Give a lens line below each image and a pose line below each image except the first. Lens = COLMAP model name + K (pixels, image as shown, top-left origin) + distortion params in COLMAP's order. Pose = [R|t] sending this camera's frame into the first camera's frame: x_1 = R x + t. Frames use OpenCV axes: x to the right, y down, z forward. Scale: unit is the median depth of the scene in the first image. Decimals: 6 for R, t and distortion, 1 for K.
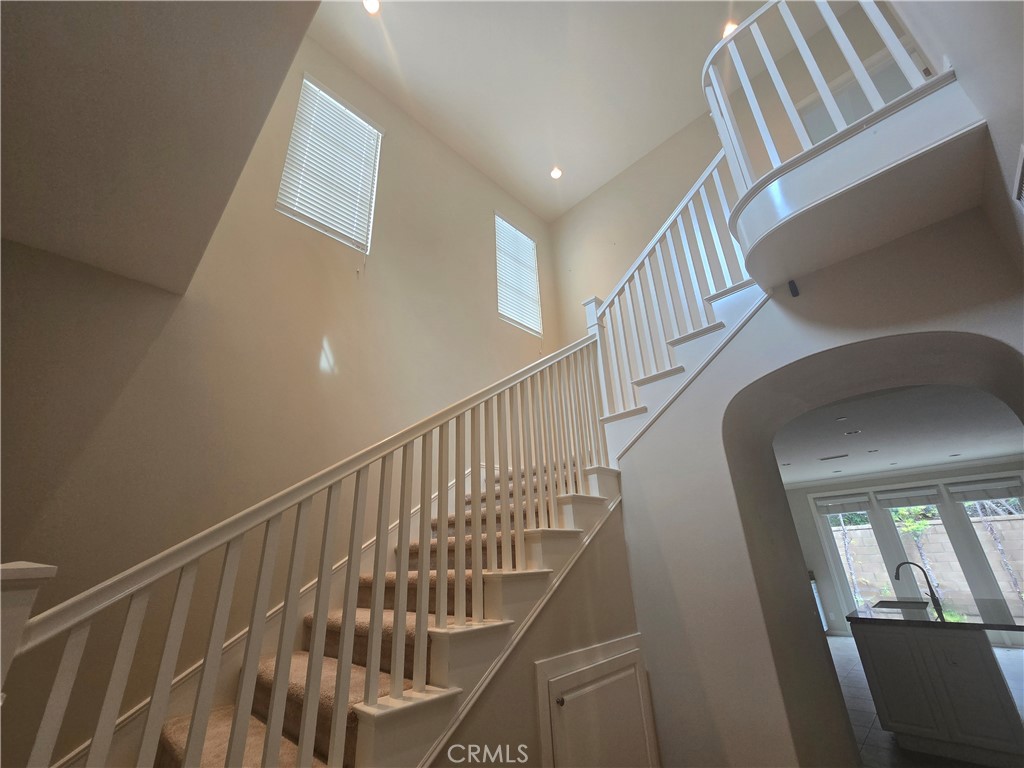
lens RADIAL K [[420.7, 0, 510.7], [0, 420.7, 385.3], [0, 0, 1]] dist [0.000907, 0.000646]
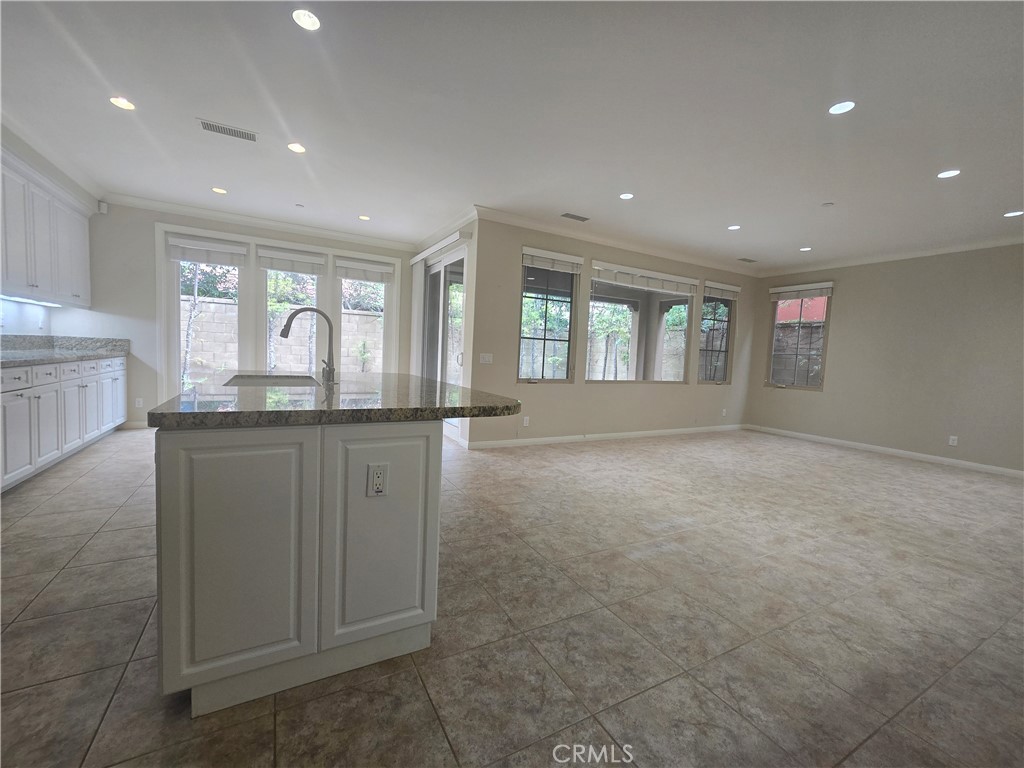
lens RADIAL K [[420.7, 0, 509.3], [0, 420.7, 383.9], [0, 0, 1]] dist [0.000907, 0.000646]
pose [[0.272364, -0.018940, 0.962008, 0.214169], [-0.418725, 0.897837, 0.136226, 0.141333], [-0.866307, -0.439920, 0.236608, 0.265104]]
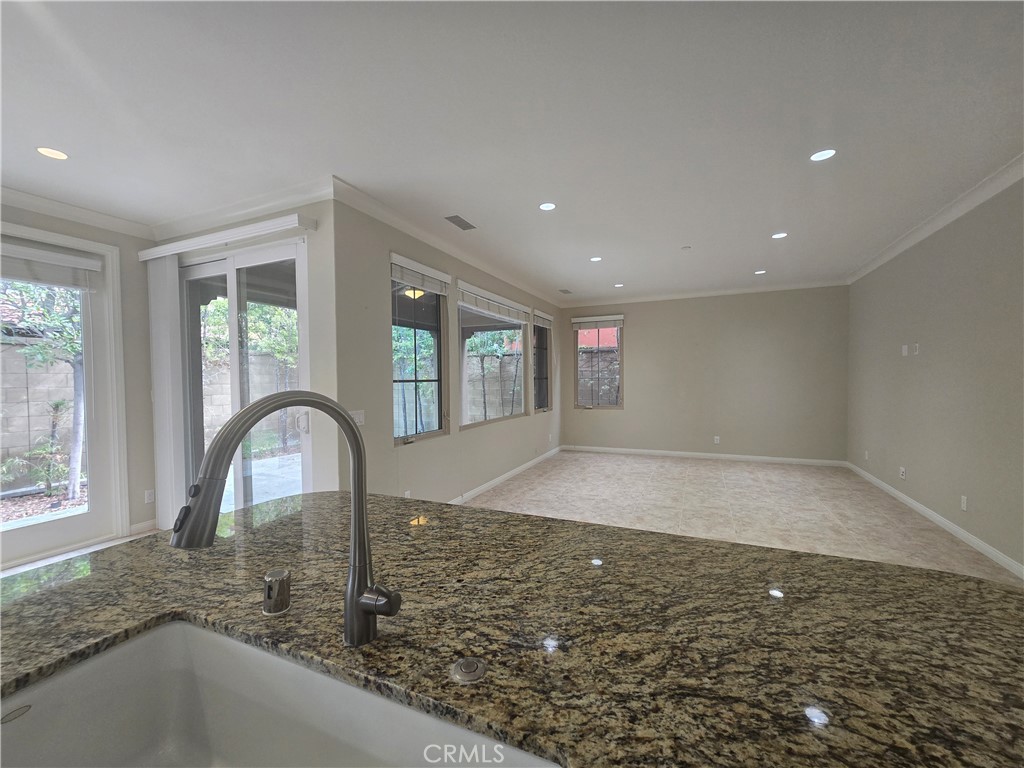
lens RADIAL K [[420.7, 0, 504.0], [0, 420.7, 391.4], [0, 0, 1]] dist [0.000907, 0.000646]
pose [[-0.345313, 0.012606, 0.938403, 0.337343], [-0.334736, 0.932489, -0.135702, 0.178183], [-0.876761, -0.360977, -0.317782, 0.421260]]
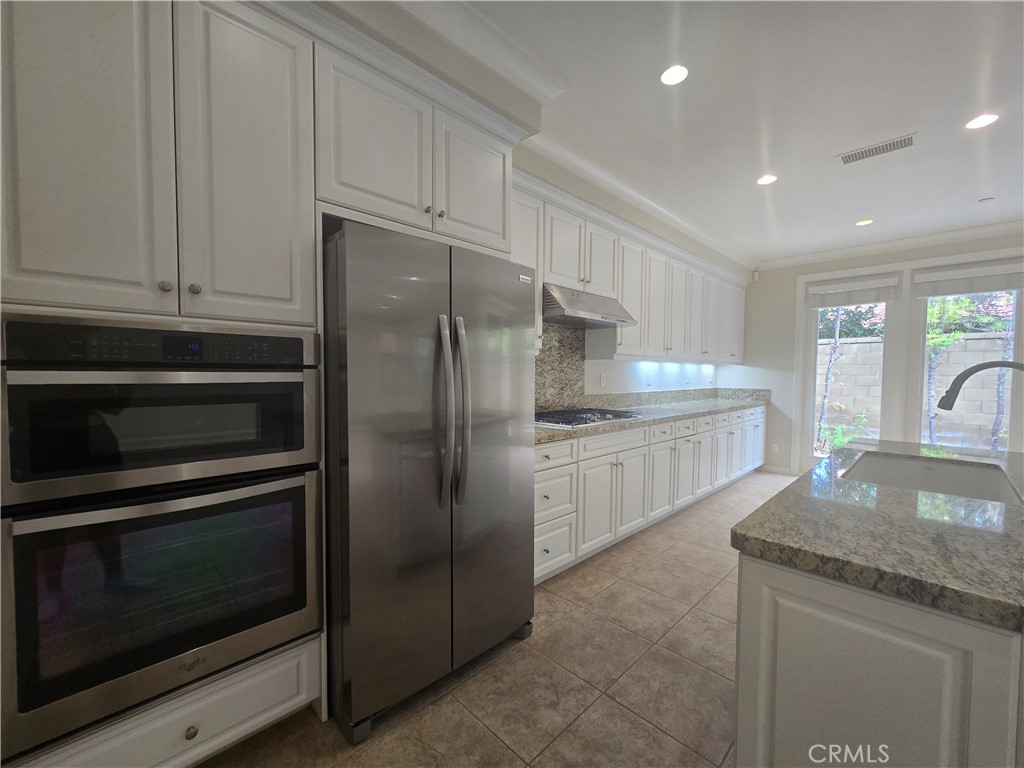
lens RADIAL K [[420.7, 0, 515.1], [0, 420.7, 389.1], [0, 0, 1]] dist [0.000907, 0.000646]
pose [[0.998911, 0.046627, -0.001624, 0.244380], [-0.041686, 0.907600, 0.417762, 0.137270], [0.020953, -0.417239, 0.908555, 0.296151]]
